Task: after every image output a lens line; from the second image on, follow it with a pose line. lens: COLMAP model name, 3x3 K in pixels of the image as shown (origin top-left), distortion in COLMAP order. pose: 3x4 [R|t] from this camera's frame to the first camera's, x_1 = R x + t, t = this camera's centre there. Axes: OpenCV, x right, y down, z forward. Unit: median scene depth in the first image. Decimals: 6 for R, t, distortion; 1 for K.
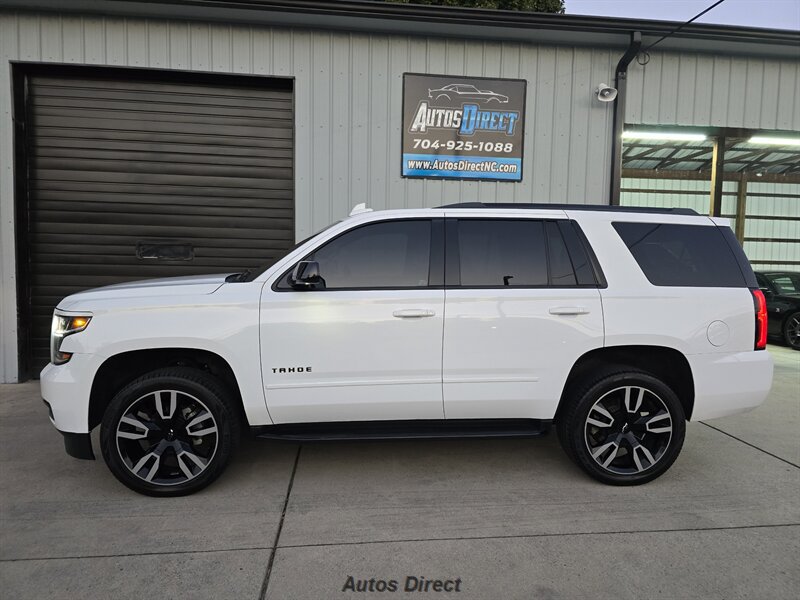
lens RADIAL K [[531.2, 0, 403.0], [0, 531.2, 306.7], [0, 0, 1]] dist [0.077827, -0.071887]
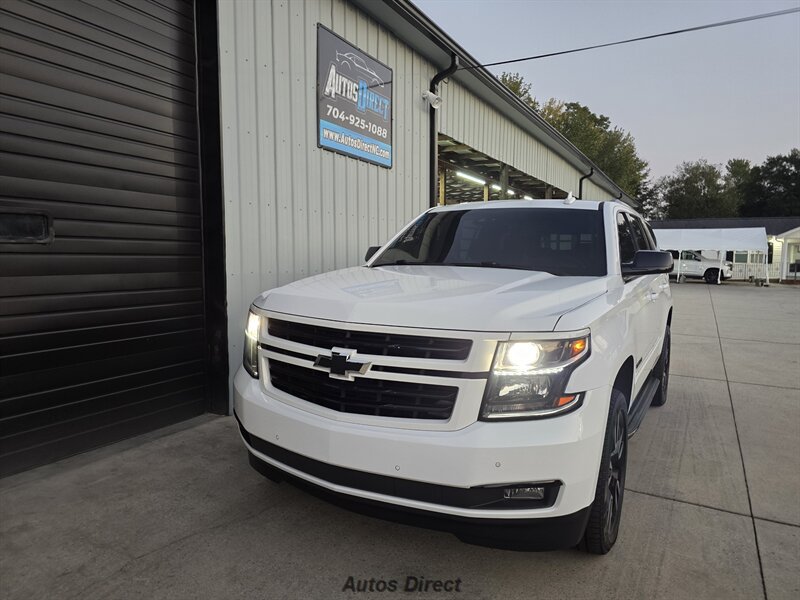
lens RADIAL K [[531.7, 0, 403.4], [0, 531.7, 299.8], [0, 0, 1]] dist [0.074003, -0.067313]
pose [[0.574848, -0.080377, 0.814303, -0.640166], [0.058711, 0.996650, 0.056929, -0.039982], [-0.816152, 0.015083, 0.577641, 0.399486]]
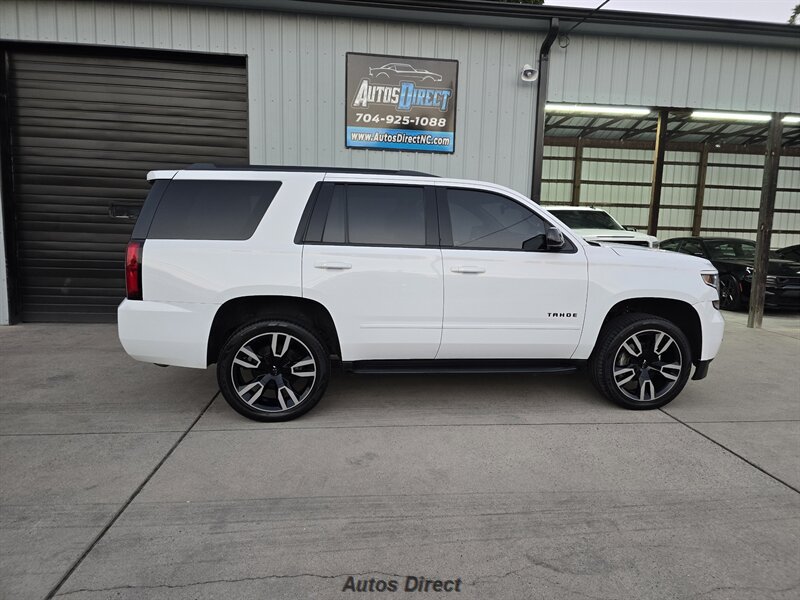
lens RADIAL K [[531.7, 0, 410.2], [0, 531.7, 305.5], [0, 0, 1]] dist [0.074003, -0.067313]
pose [[0.999929, 0.011727, 0.002215, 0.134590], [-0.011840, 0.998080, 0.060797, 0.017724], [-0.001498, -0.060819, 0.998148, -0.142610]]
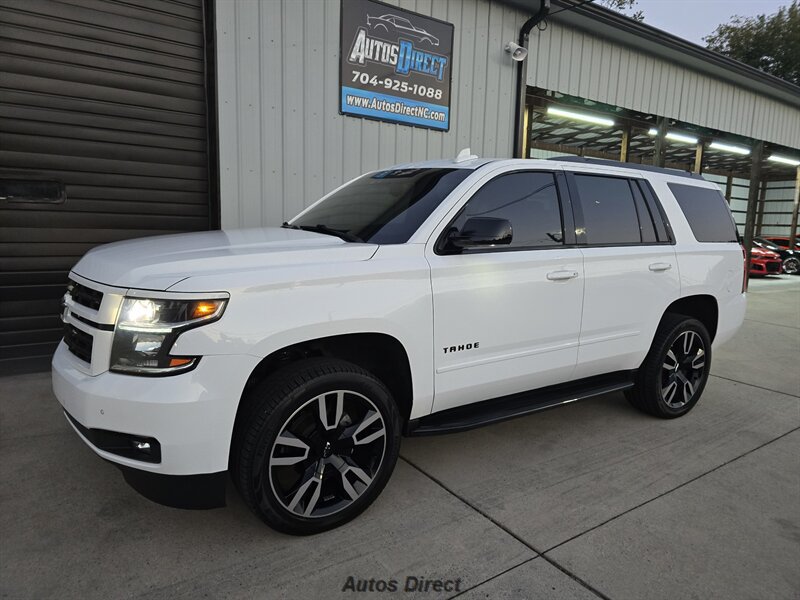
lens RADIAL K [[531.7, 0, 400.2], [0, 531.7, 296.9], [0, 0, 1]] dist [0.074003, -0.067313]
pose [[0.877820, -0.057545, 0.475521, -0.351906], [0.017562, 0.995956, 0.088104, -0.019171], [-0.478668, -0.068989, 0.875282, 0.161277]]
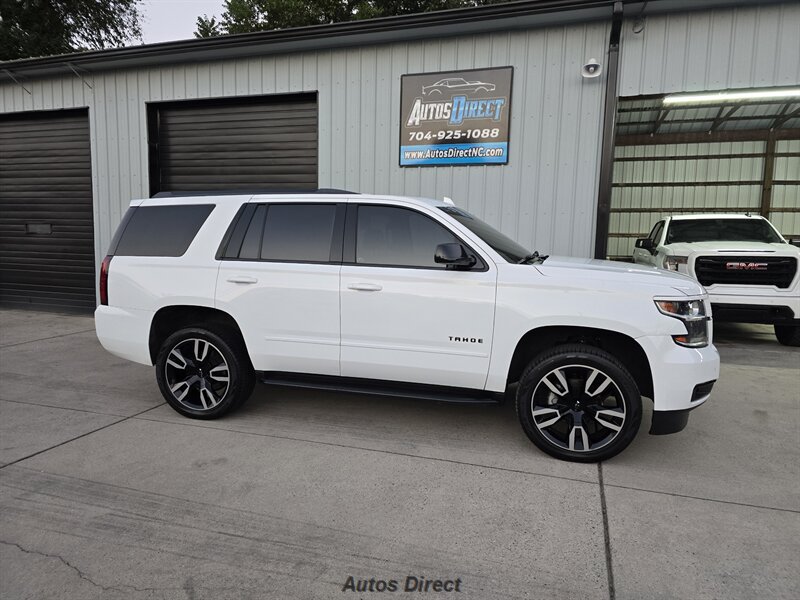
lens RADIAL K [[531.2, 0, 402.6], [0, 531.2, 300.5], [0, 0, 1]] dist [0.077827, -0.071887]
pose [[0.910916, 0.046397, -0.409974, 0.490127], [-0.035063, 0.998768, 0.035126, 0.005590], [0.411099, -0.017622, 0.911421, -0.054337]]
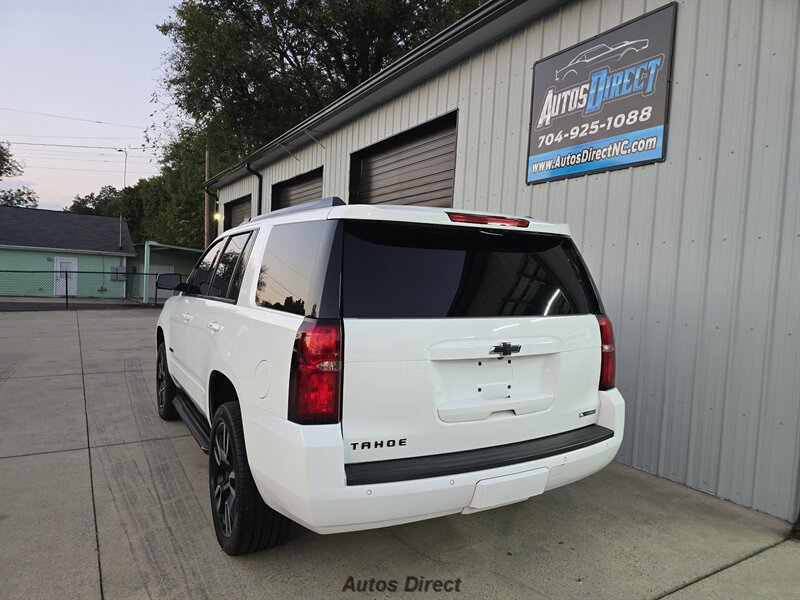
lens RADIAL K [[531.7, 0, 404.1], [0, 531.7, 305.3], [0, 0, 1]] dist [0.074003, -0.067313]
pose [[0.427043, 0.045344, -0.903094, 0.693220], [-0.100590, 0.994925, 0.002389, -0.034290], [0.898619, 0.089822, 0.429437, 0.475341]]
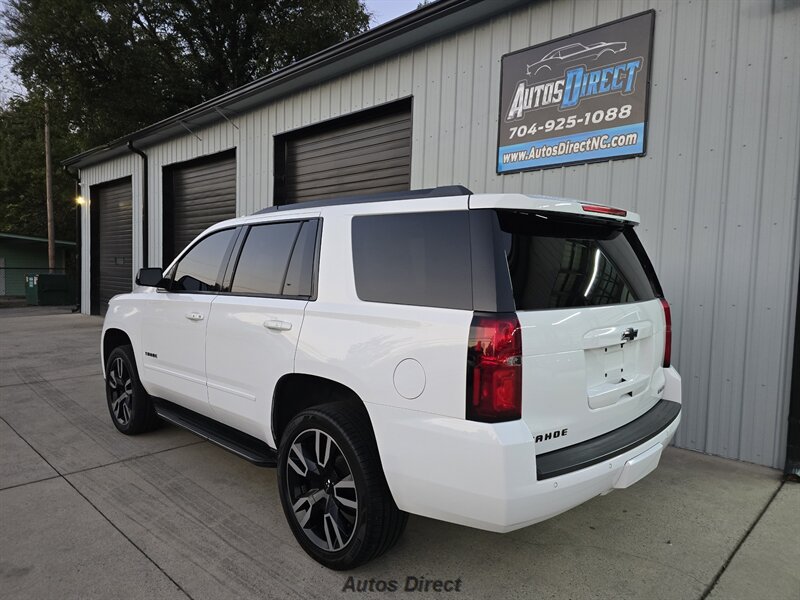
lens RADIAL K [[531.2, 0, 397.9], [0, 531.2, 304.3], [0, 0, 1]] dist [0.077827, -0.071887]
pose [[0.638127, 0.045019, -0.768613, 0.579657], [-0.065368, 0.997852, 0.004174, -0.022497], [0.767151, 0.047579, 0.639700, 0.320889]]
